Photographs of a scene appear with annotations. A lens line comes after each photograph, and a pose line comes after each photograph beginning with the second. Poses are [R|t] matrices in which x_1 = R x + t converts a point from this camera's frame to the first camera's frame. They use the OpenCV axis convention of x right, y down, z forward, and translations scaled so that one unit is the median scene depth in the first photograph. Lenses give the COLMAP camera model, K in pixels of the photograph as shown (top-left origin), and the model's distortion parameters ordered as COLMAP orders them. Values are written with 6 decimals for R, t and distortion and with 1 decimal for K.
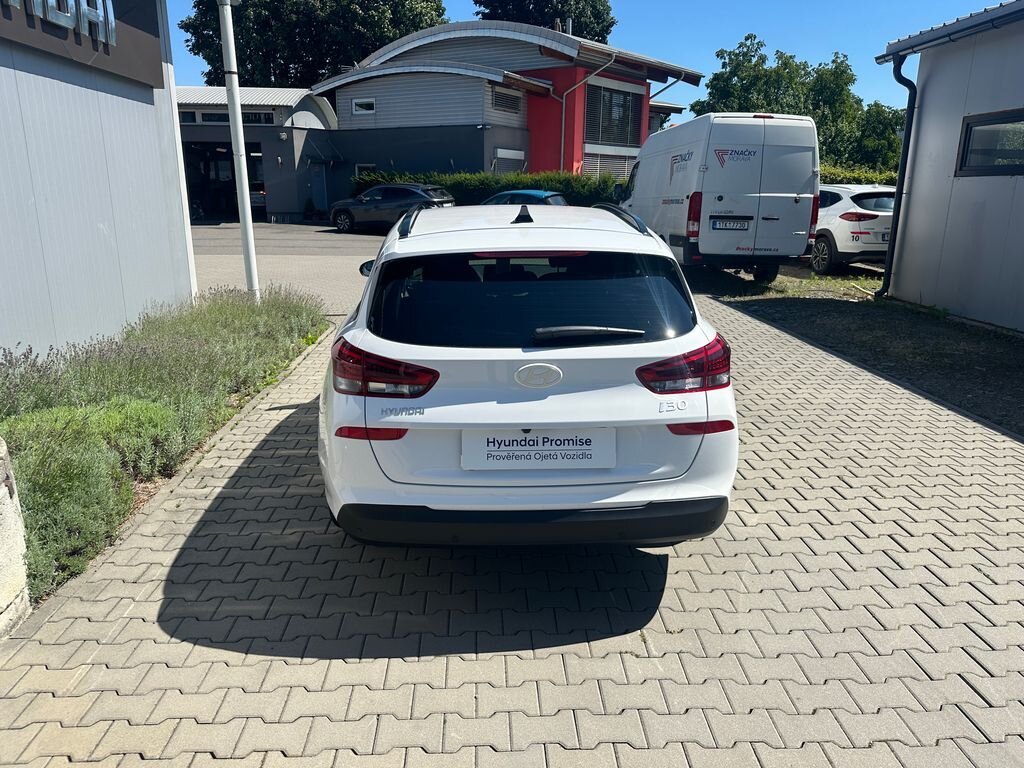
lens RADIAL K [[720.5, 0, 506.6], [0, 720.5, 384.8], [0, 0, 1]] dist [0.040867, -0.060807]
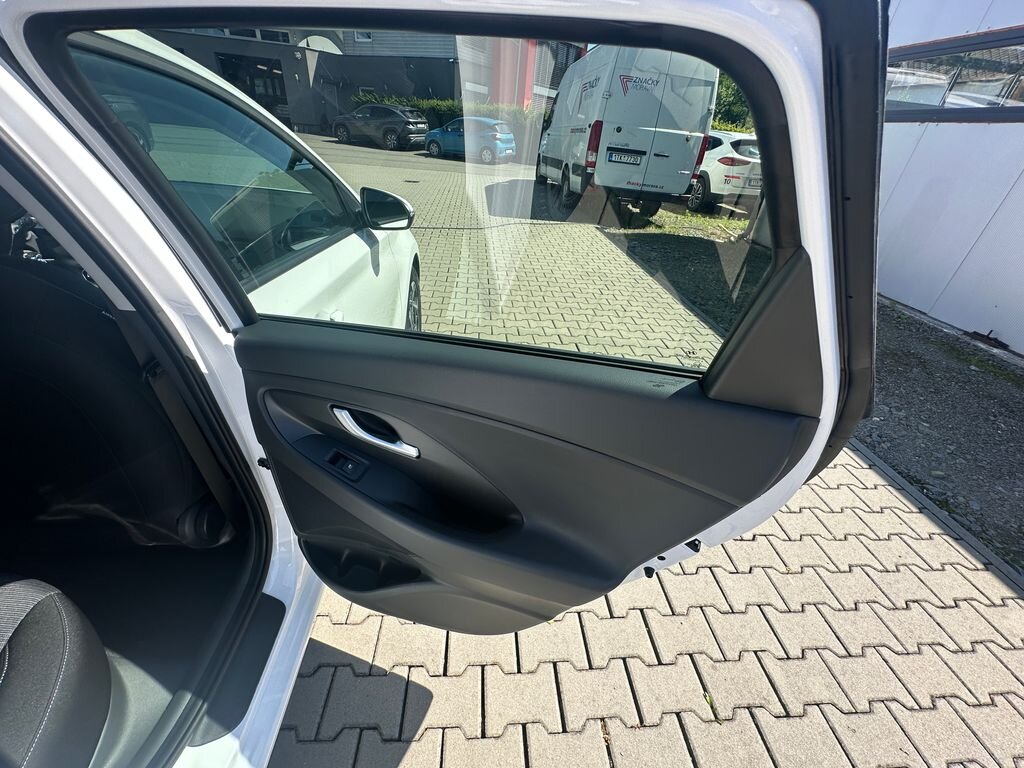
lens RADIAL K [[408.7, 0, 513.5], [0, 408.7, 382.2], [0, 0, 1]] dist [-0.002238, 0.000268]
pose [[0.996442, 0.048403, 0.069002, 0.117098], [-0.066313, 0.955533, 0.287332, -0.065501], [-0.052026, -0.290885, 0.955342, 0.327992]]
